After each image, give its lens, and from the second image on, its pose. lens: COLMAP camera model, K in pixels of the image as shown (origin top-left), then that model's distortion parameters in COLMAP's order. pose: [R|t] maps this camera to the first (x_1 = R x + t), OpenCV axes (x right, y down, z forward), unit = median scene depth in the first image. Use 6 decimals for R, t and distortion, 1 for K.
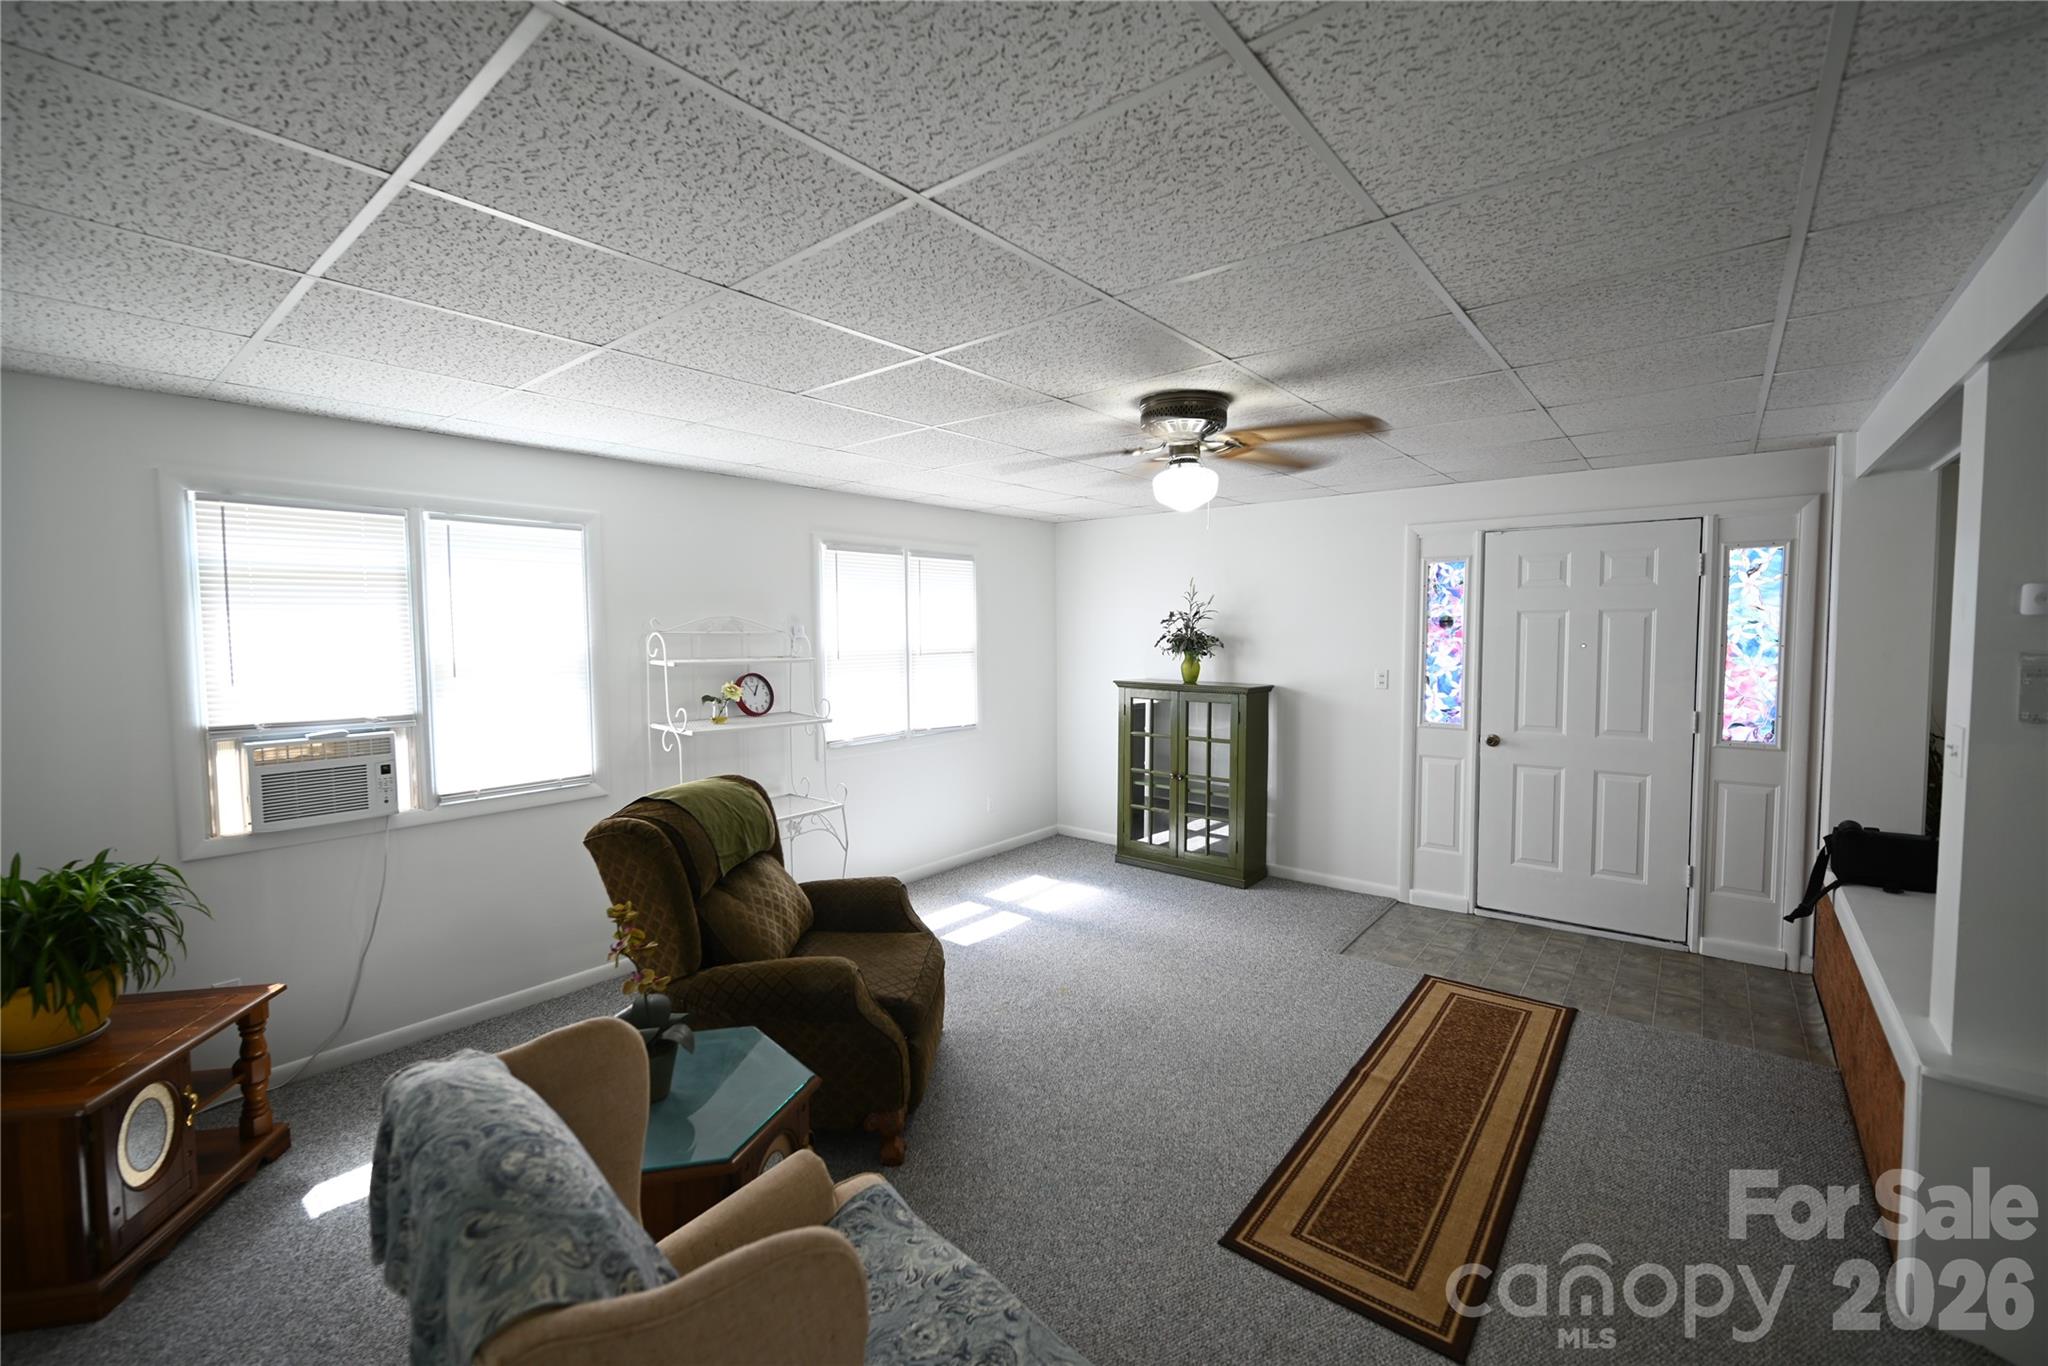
lens RADIAL K [[836.5, 0, 1020.0], [0, 836.5, 676.6], [0, 0, 1]] dist [-0.001759, -0.000272]
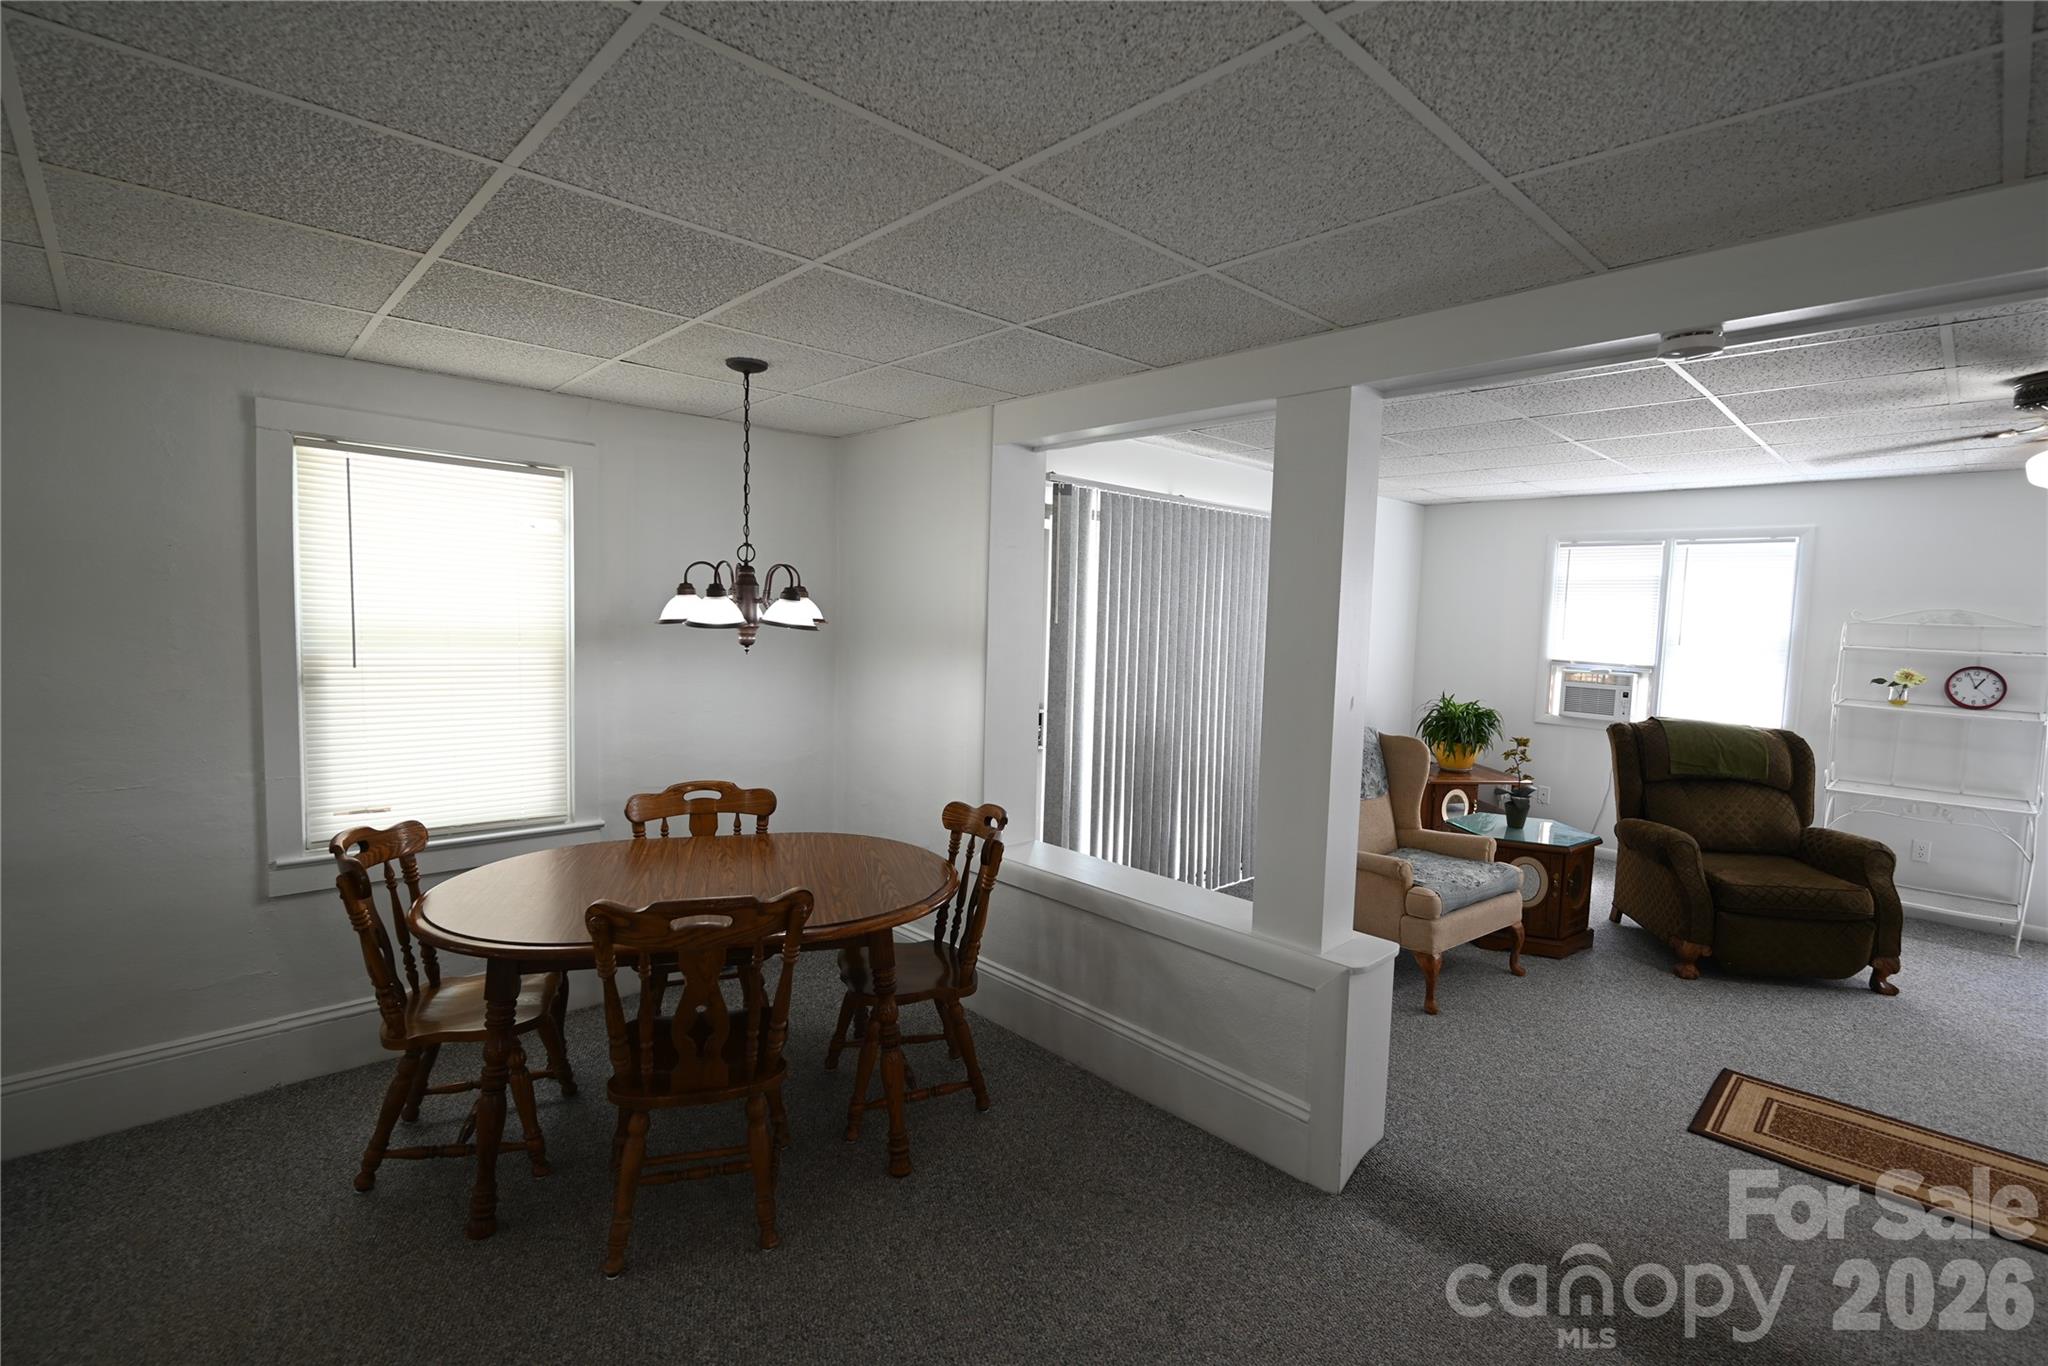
lens RADIAL K [[917.8, 0, 1038.7], [0, 917.8, 682.9], [0, 0, 1]] dist [0.001449, 0.000609]
pose [[-0.108742, 0.086505, -0.990299, 0.945278], [-0.085738, 0.991678, 0.096040, 0.006613], [0.990366, 0.095350, -0.100420, -0.003557]]
